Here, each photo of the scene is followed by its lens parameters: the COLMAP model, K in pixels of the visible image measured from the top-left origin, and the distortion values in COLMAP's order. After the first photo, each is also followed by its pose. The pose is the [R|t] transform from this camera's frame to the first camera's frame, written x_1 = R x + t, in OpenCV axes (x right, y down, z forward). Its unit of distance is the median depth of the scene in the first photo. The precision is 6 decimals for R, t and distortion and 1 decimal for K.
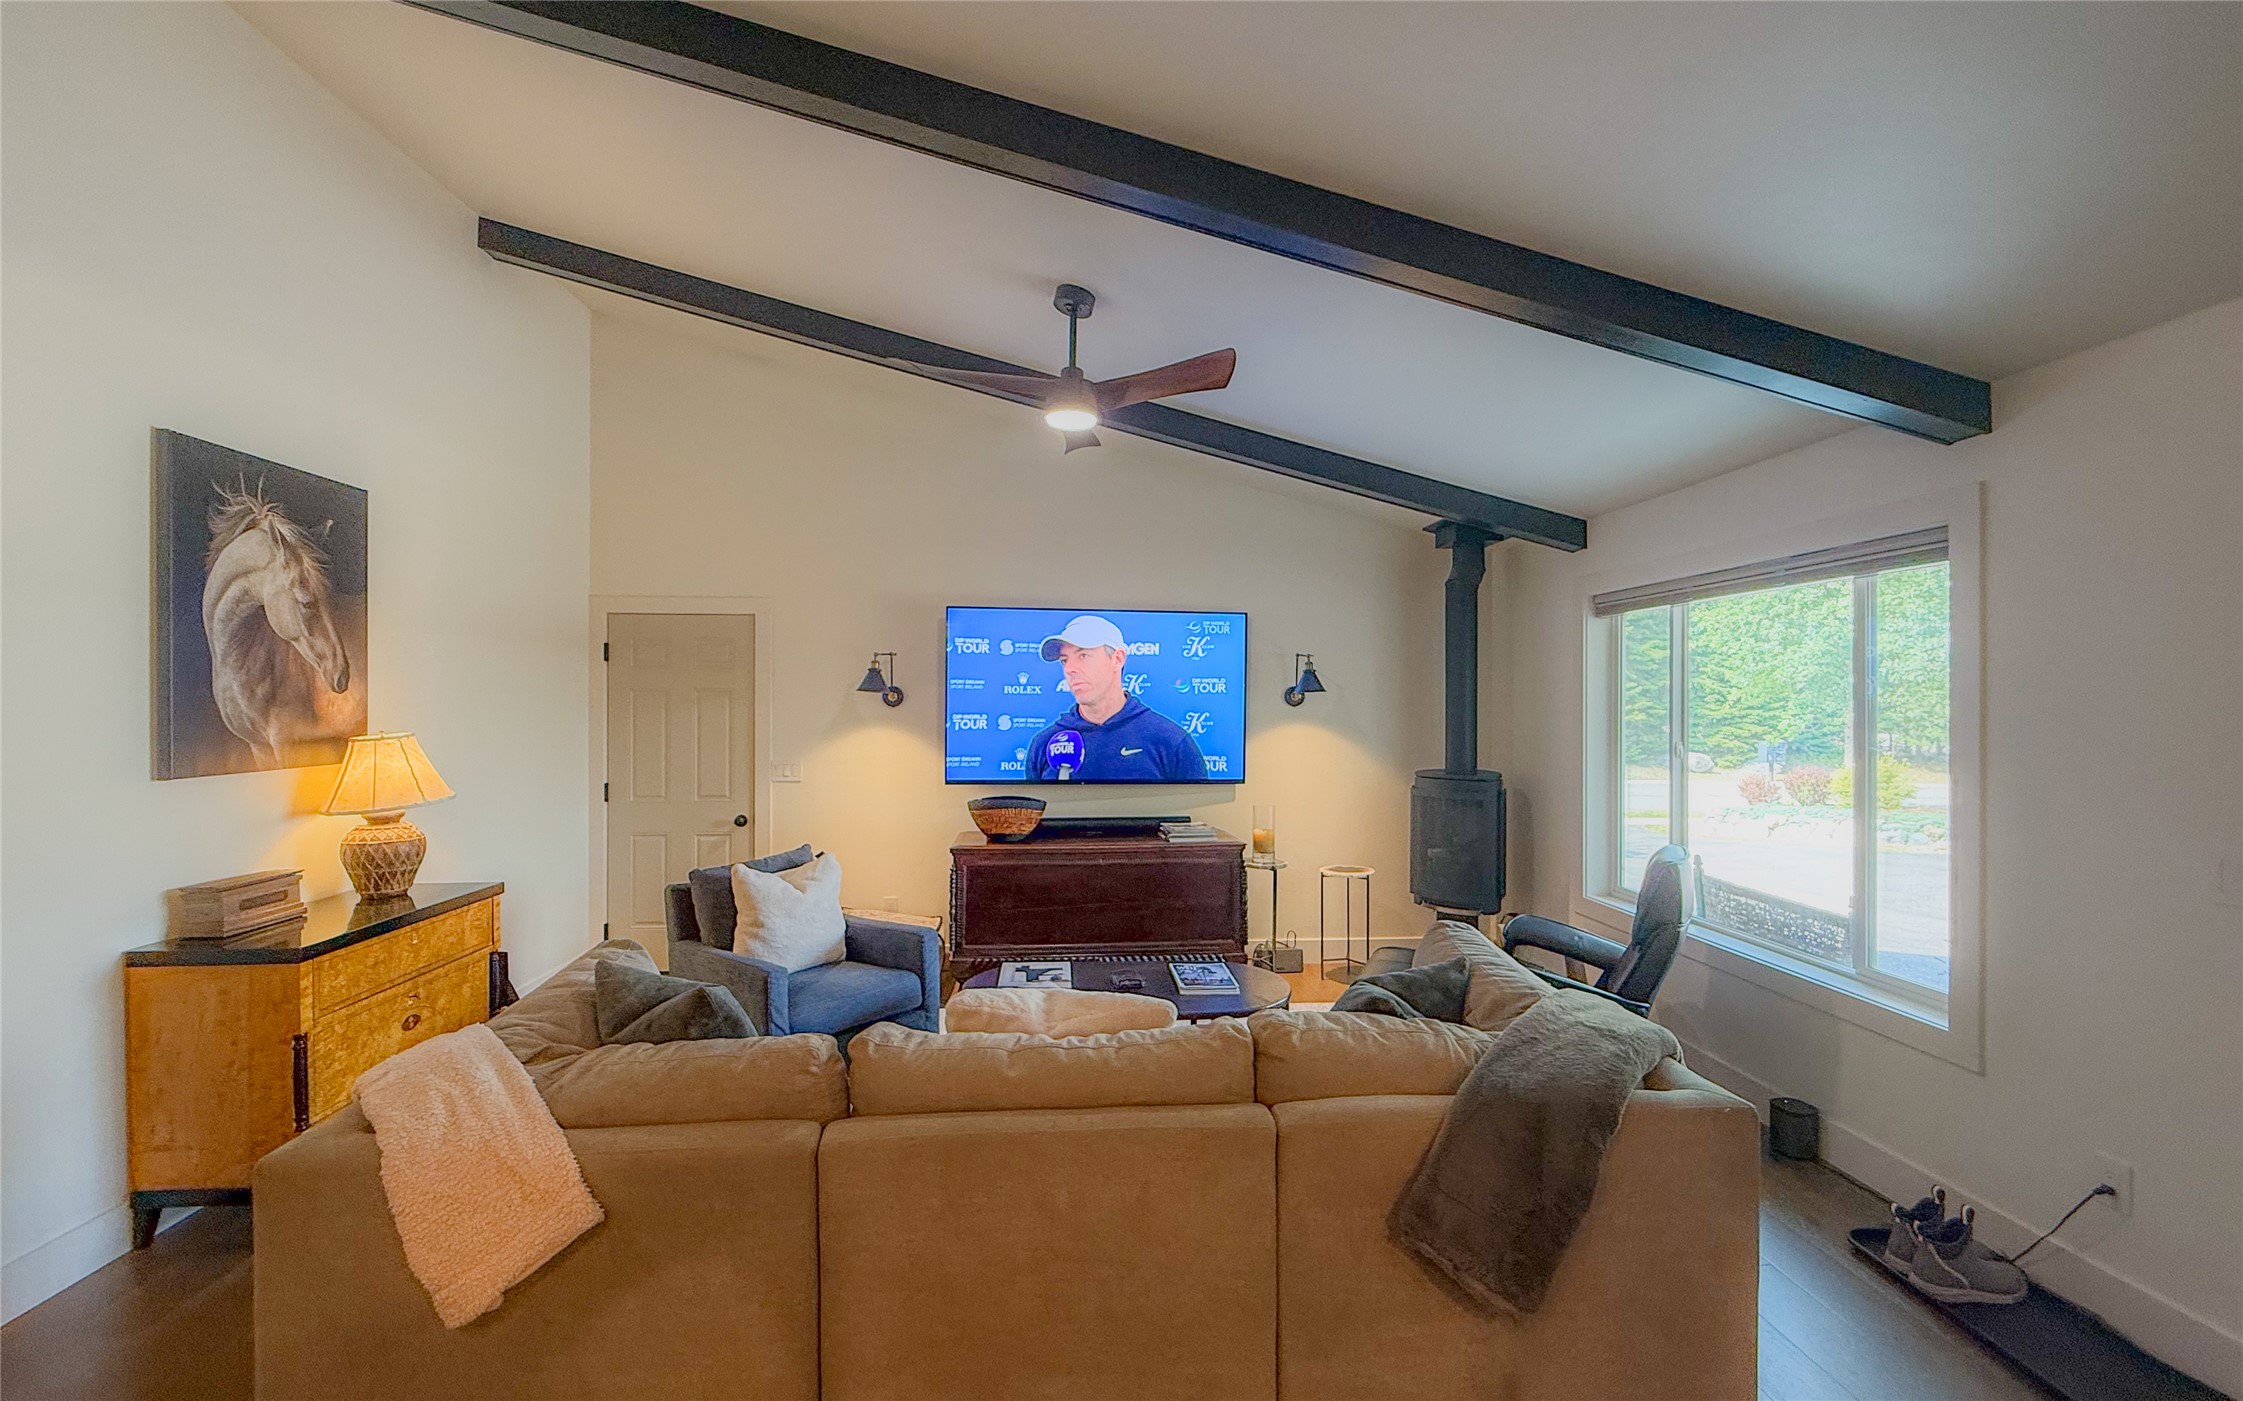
lens RADIAL K [[904.2, 0, 1103.6], [0, 904.2, 709.8], [0, 0, 1]] dist [-0.000879, 0.000282]
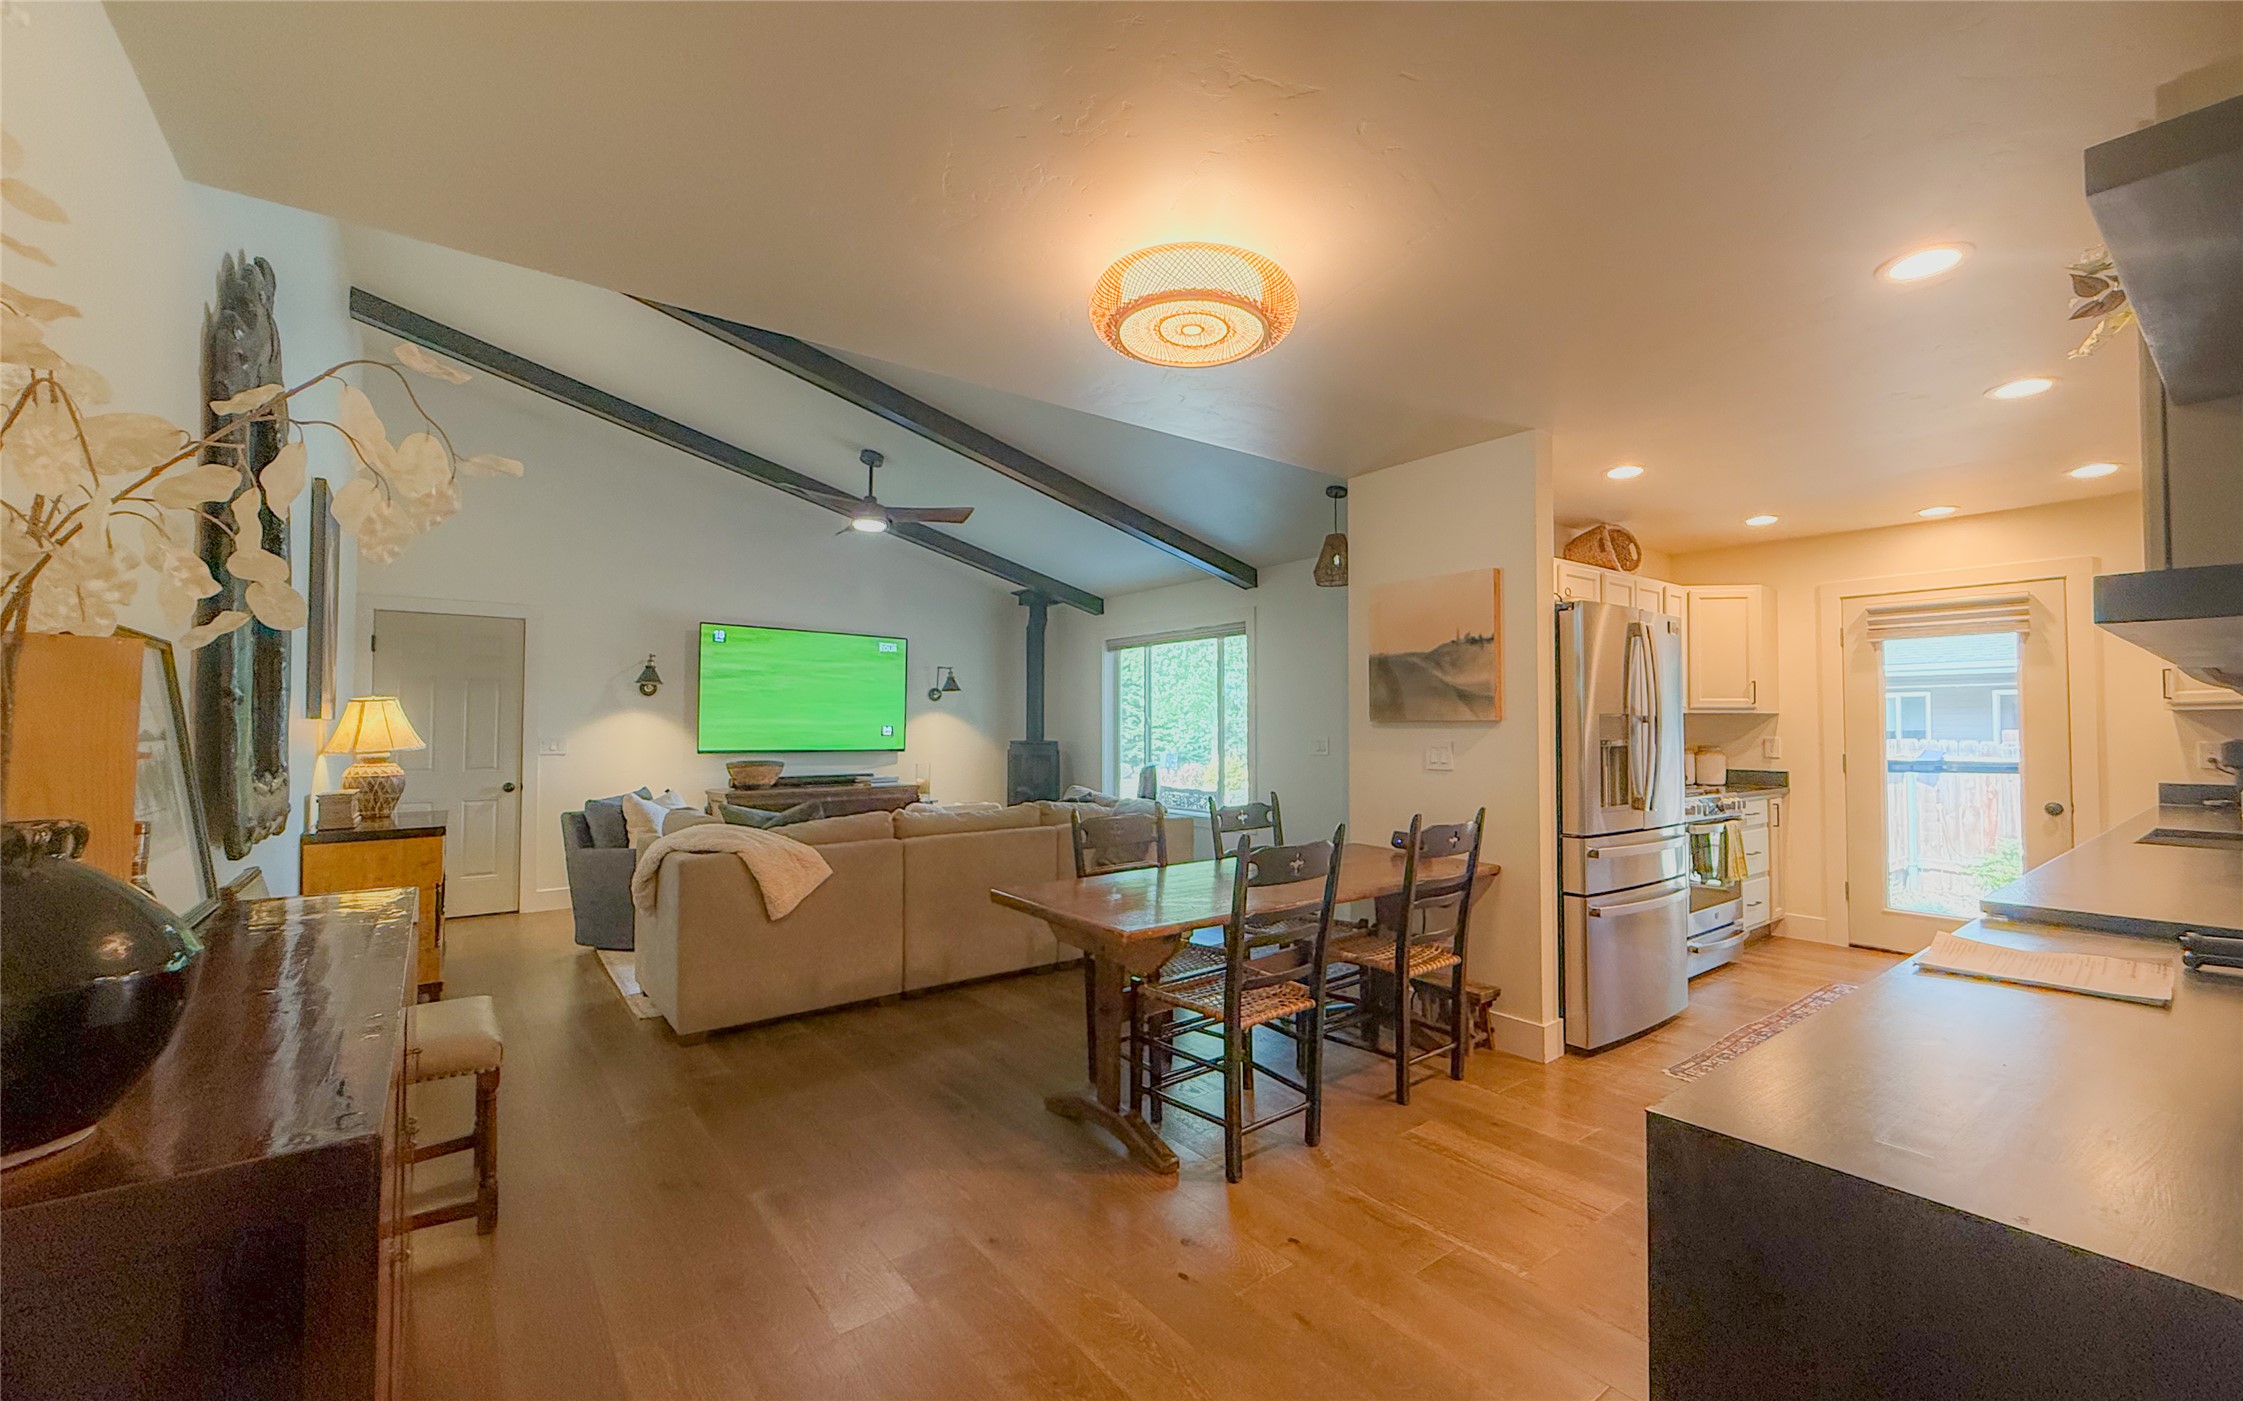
lens RADIAL K [[904.2, 0, 1134.8], [0, 904.2, 712.2], [0, 0, 1]] dist [-0.000879, 0.000282]
pose [[0.824544, 0.007606, 0.565747, -0.456491], [0.006866, 0.999702, -0.023446, 0.064836], [-0.565757, 0.023216, 0.824245, -0.552296]]
